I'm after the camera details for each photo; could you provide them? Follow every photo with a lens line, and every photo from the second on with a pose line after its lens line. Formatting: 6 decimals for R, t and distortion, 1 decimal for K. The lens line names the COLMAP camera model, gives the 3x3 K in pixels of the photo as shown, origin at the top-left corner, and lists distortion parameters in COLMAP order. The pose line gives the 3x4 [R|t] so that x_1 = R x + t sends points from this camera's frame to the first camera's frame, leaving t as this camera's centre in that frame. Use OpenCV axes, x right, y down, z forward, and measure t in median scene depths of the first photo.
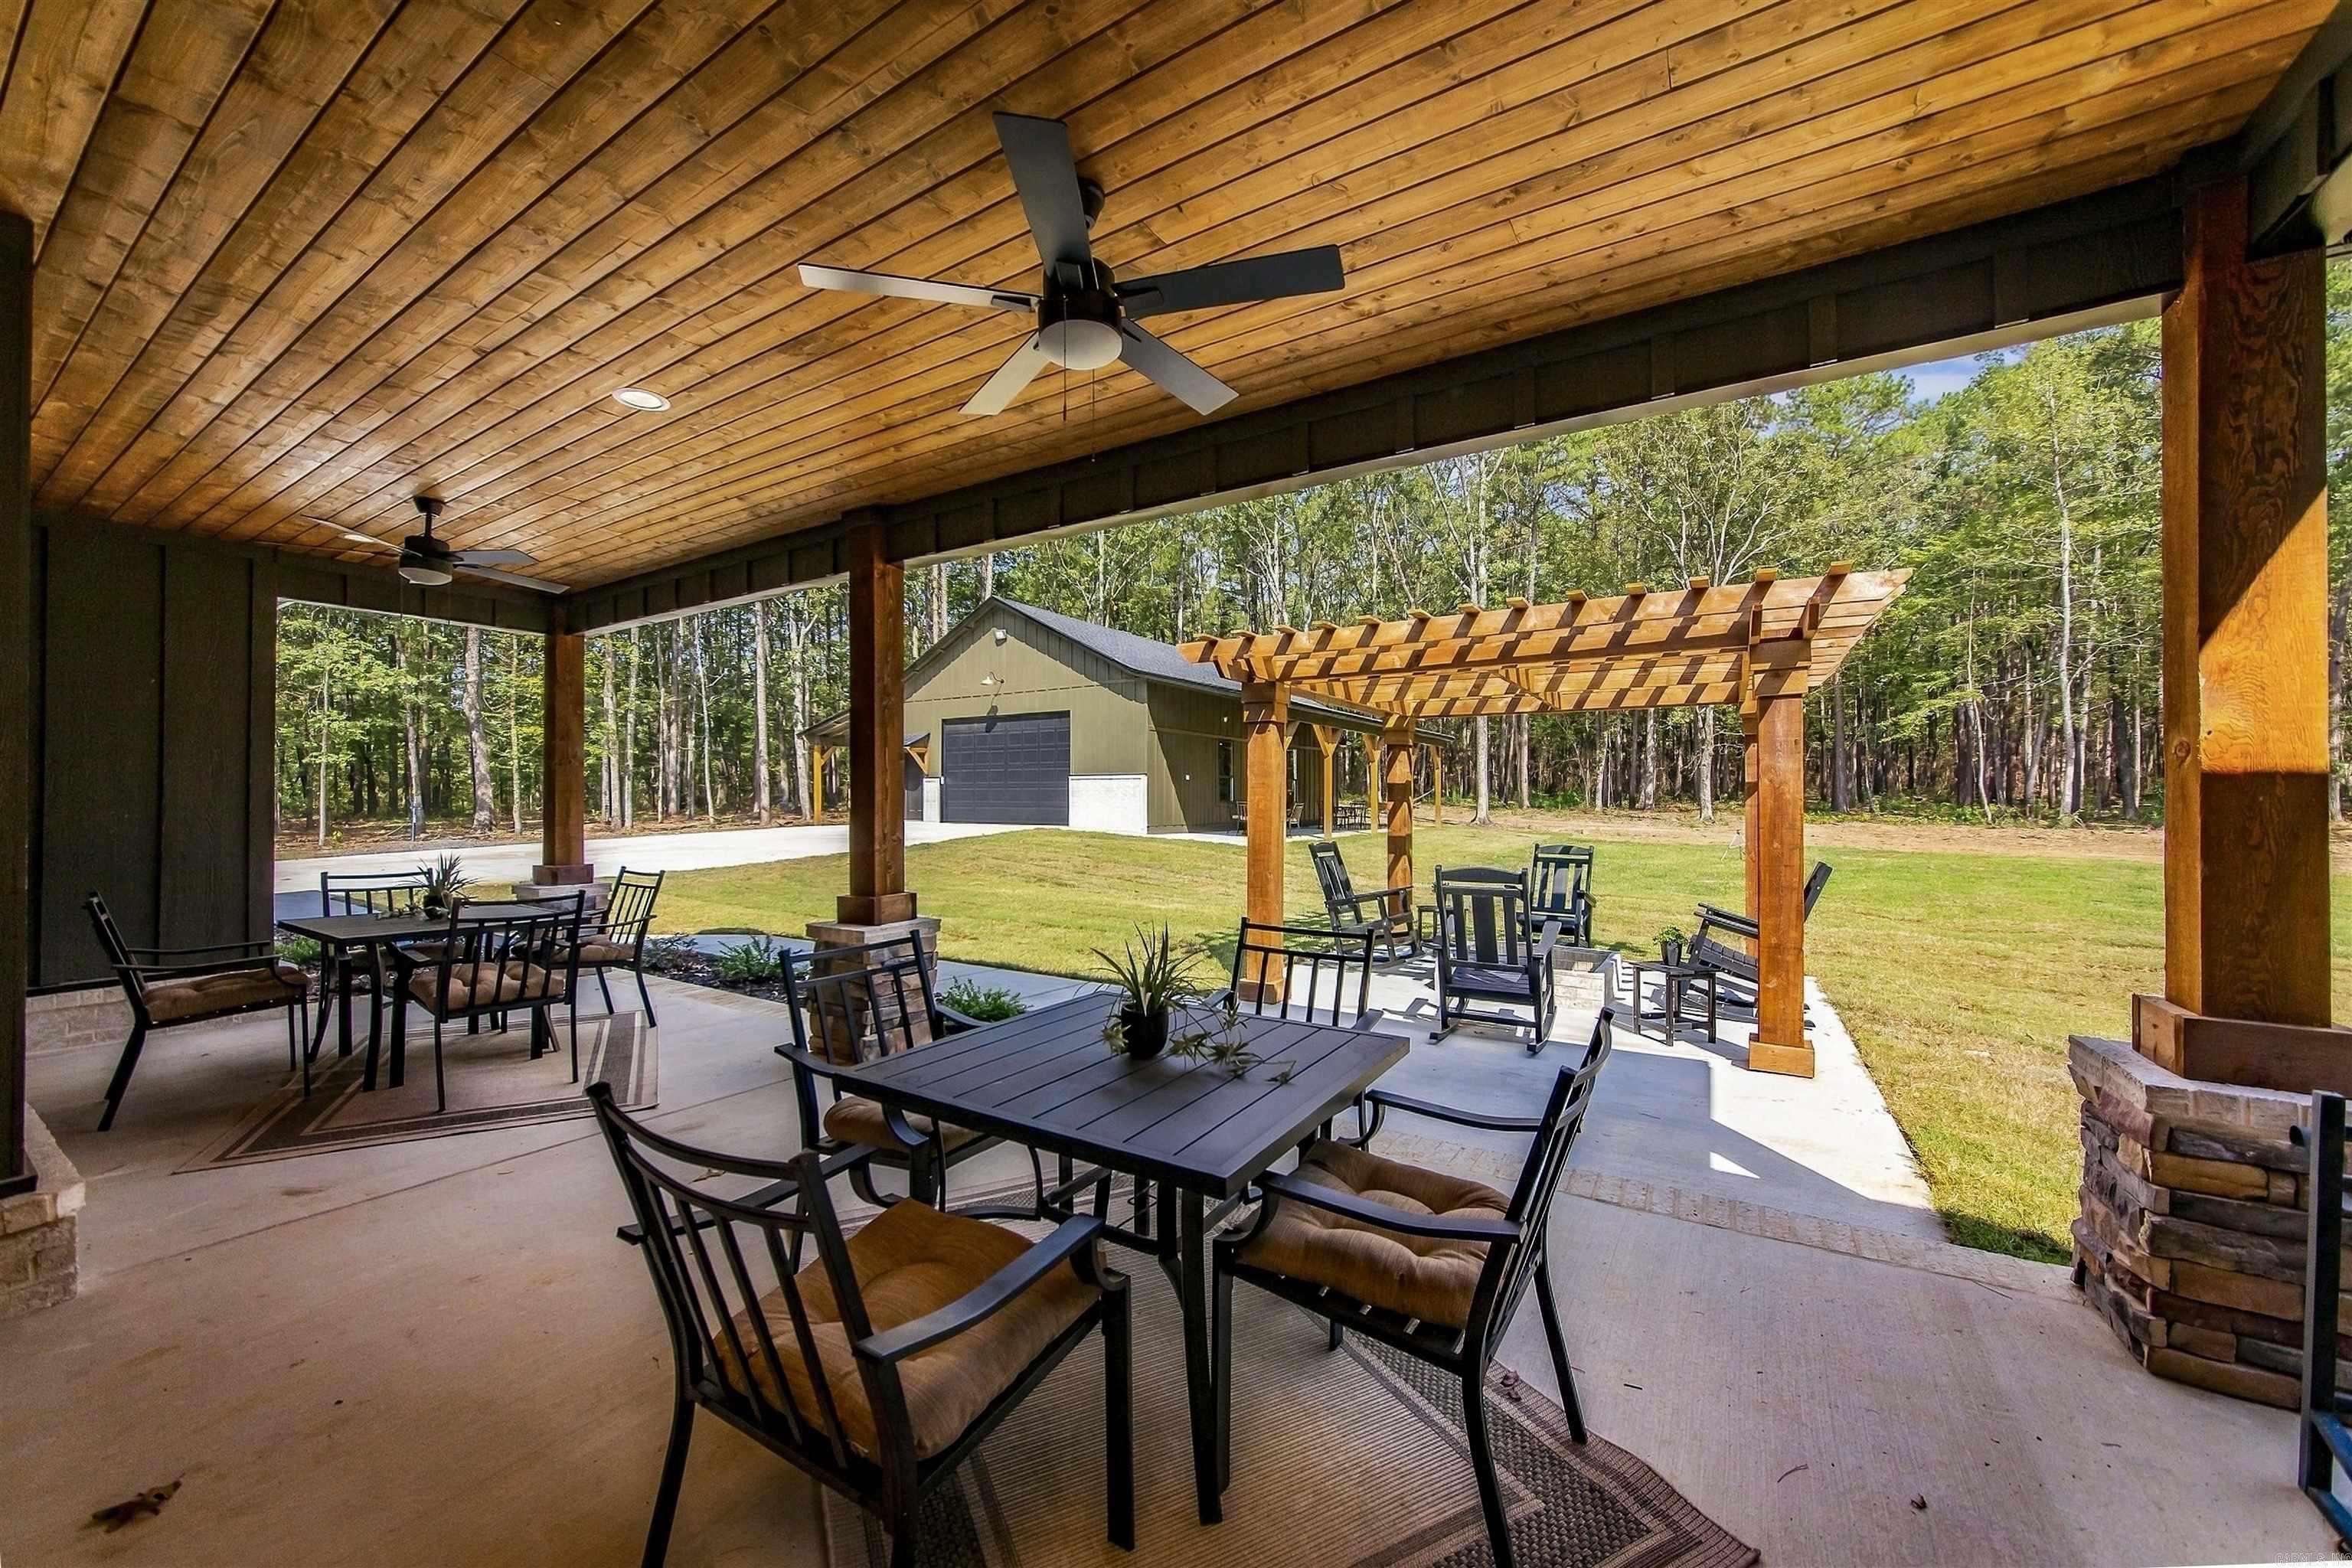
lens RADIAL K [[867.1, 0, 1176.0], [0, 867.1, 784.0], [0, 0, 1]] dist [-0.000491, -0.000261]
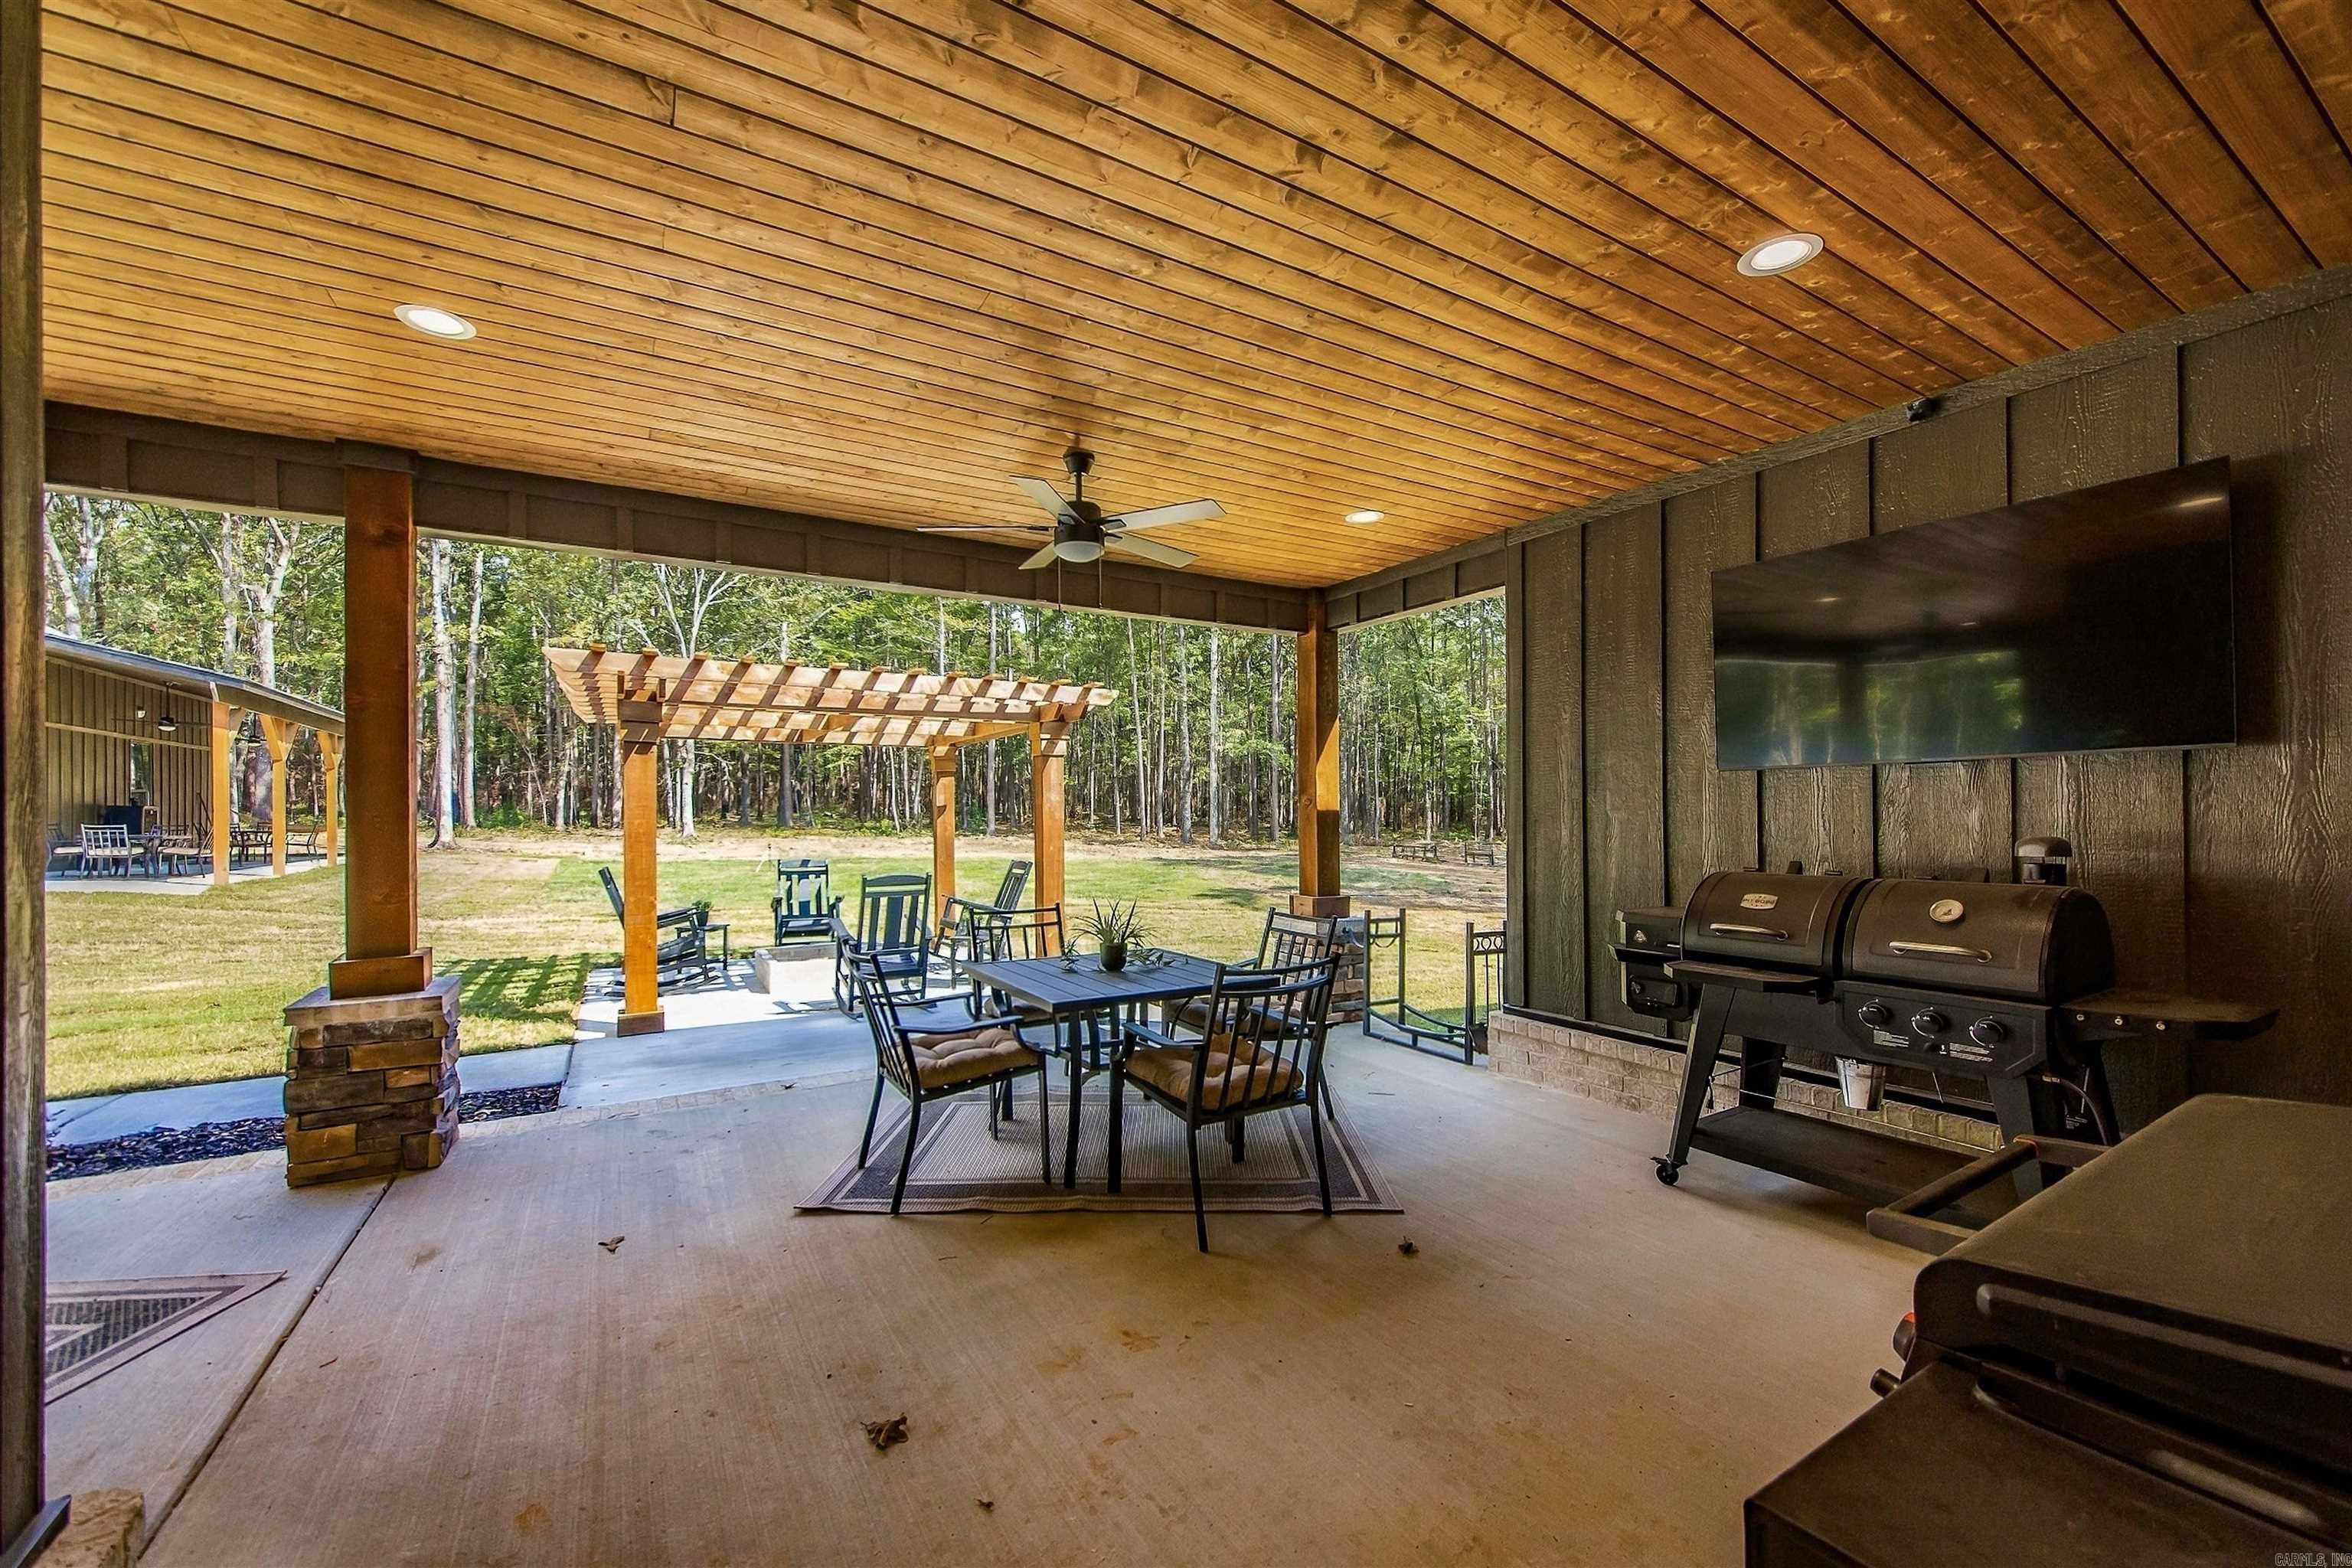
lens RADIAL K [[937.6, 0, 1170.2], [0, 937.6, 814.4], [0, 0, 1]] dist [-0.000153, -0.000059]
pose [[0.450681, -0.003732, 0.892677, -0.185341], [-0.009867, 0.999909, 0.009161, -0.002122], [-0.892631, -0.012937, 0.450603, 0.003975]]
